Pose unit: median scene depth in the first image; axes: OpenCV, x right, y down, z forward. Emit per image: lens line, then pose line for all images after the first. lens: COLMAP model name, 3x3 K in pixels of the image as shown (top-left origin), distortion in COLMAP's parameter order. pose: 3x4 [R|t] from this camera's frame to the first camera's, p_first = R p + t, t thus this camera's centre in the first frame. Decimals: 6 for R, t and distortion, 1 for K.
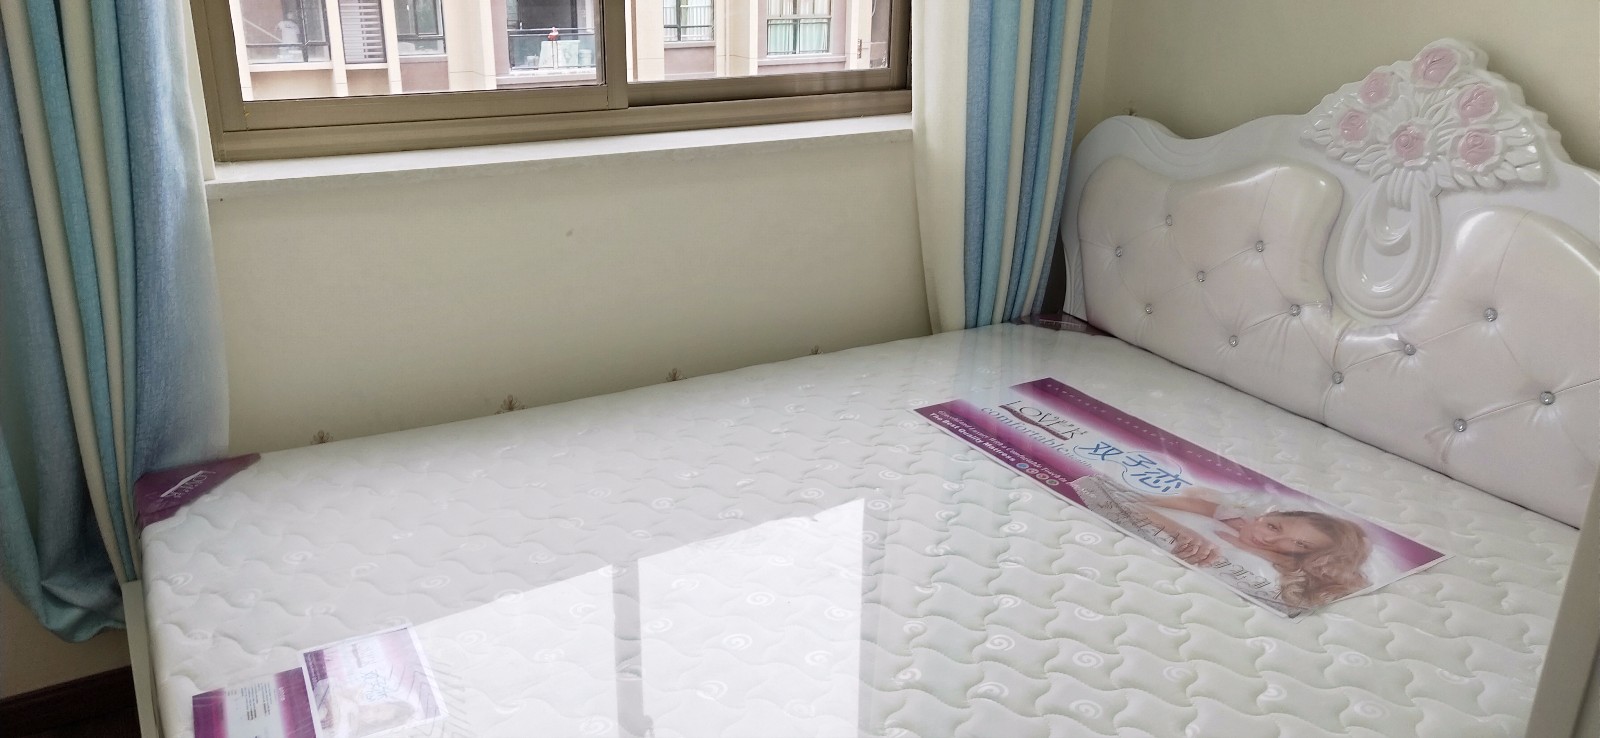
lens RADIAL K [[1207.7, 0, 800.0], [0, 1207.7, 369.0], [0, 0, 1]] dist [0.000851, 0.000335]
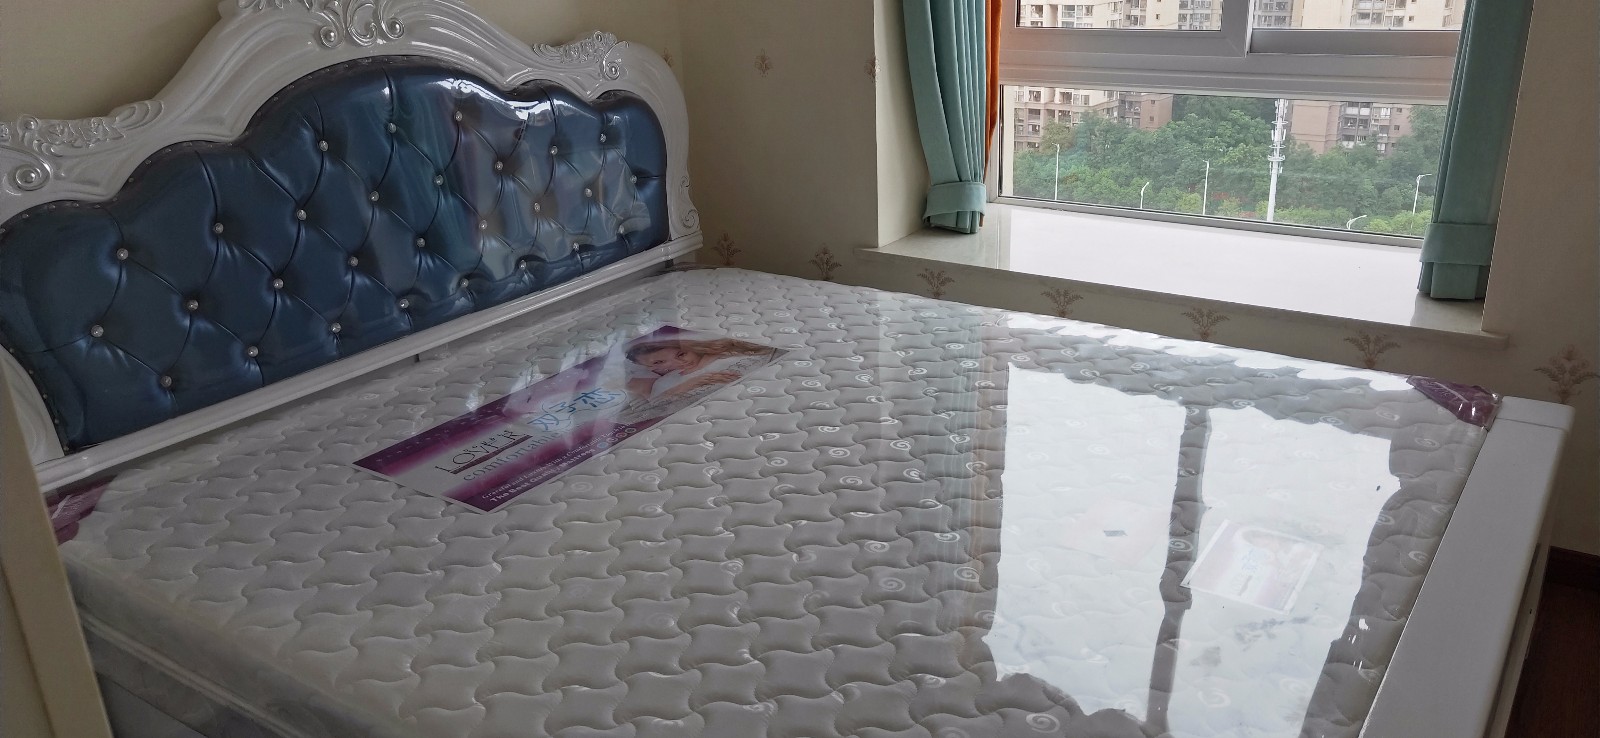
lens RADIAL K [[1207.7, 0, 800.0], [0, 1207.7, 369.0], [0, 0, 1]] dist [0.000851, 0.000335]
pose [[-0.382636, -0.325483, 0.864668, -0.718301], [0.371841, 0.802492, 0.466627, -0.374111], [-0.845768, 0.500067, -0.186035, 0.991468]]
